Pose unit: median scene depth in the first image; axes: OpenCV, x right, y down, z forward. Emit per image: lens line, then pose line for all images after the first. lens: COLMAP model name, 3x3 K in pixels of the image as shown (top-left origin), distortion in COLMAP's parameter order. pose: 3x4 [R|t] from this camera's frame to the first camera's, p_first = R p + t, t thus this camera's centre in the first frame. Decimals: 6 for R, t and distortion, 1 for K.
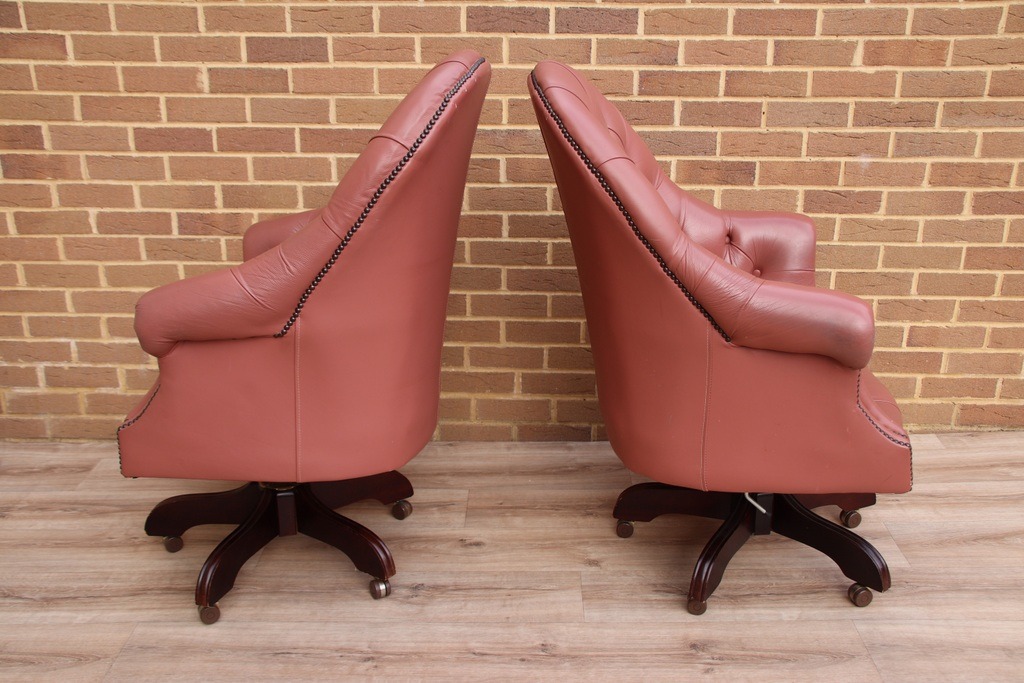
lens RADIAL K [[1128.4, 0, 507.6], [0, 1128.4, 365.8], [0, 0, 1]] dist [0.044096, 0.000000]
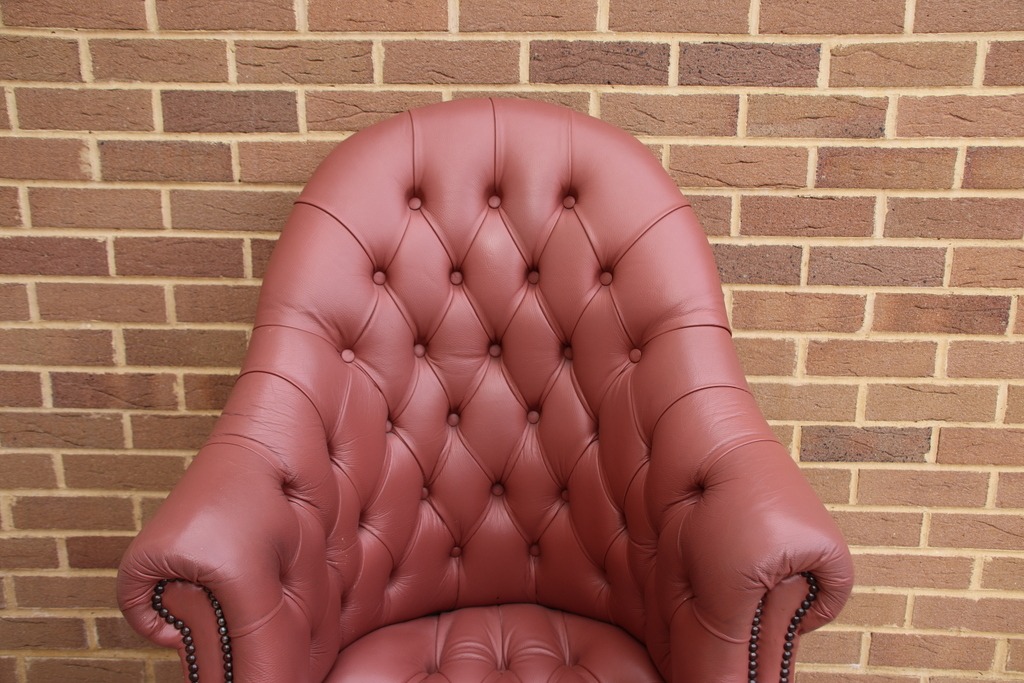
lens RADIAL K [[1128.4, 0, 515.8], [0, 1128.4, 351.4], [0, 0, 1]] dist [0.044096, 0.000000]
pose [[0.999969, 0.003988, -0.006759, -0.038124], [-0.004386, 0.998194, -0.059917, -0.115908], [0.006508, 0.059944, 0.998180, 0.406420]]
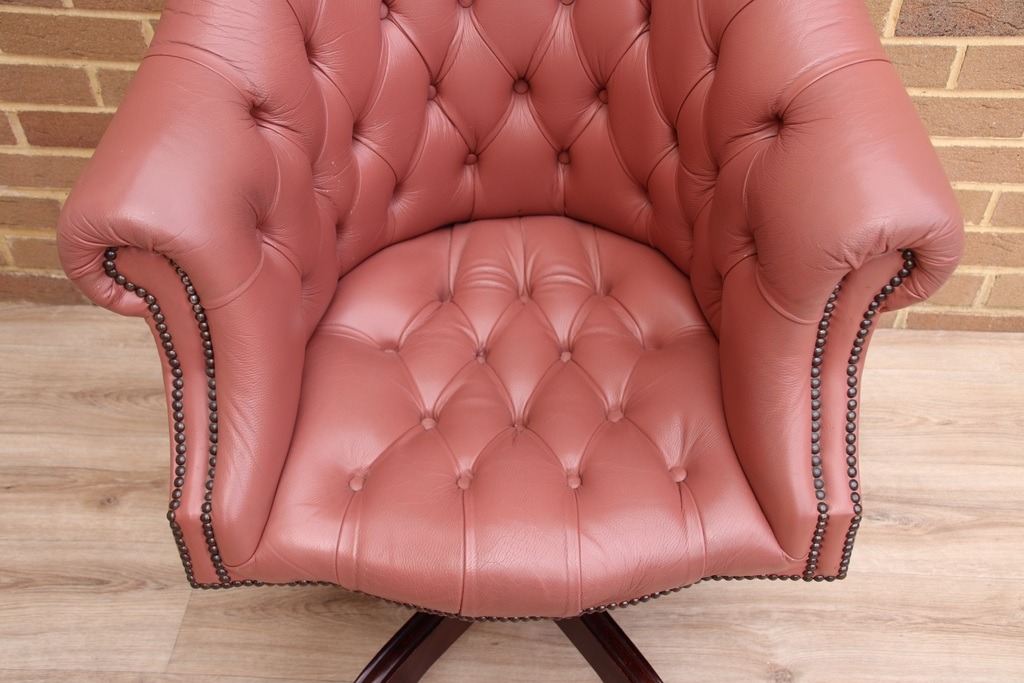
lens RADIAL K [[1128.4, 0, 511.3], [0, 1128.4, 365.1], [0, 0, 1]] dist [0.044096, 0.000000]
pose [[0.999532, 0.021522, -0.021738, -0.042201], [-0.010748, 0.912413, 0.409130, -0.166804], [0.028639, -0.408705, 0.912217, 0.508760]]
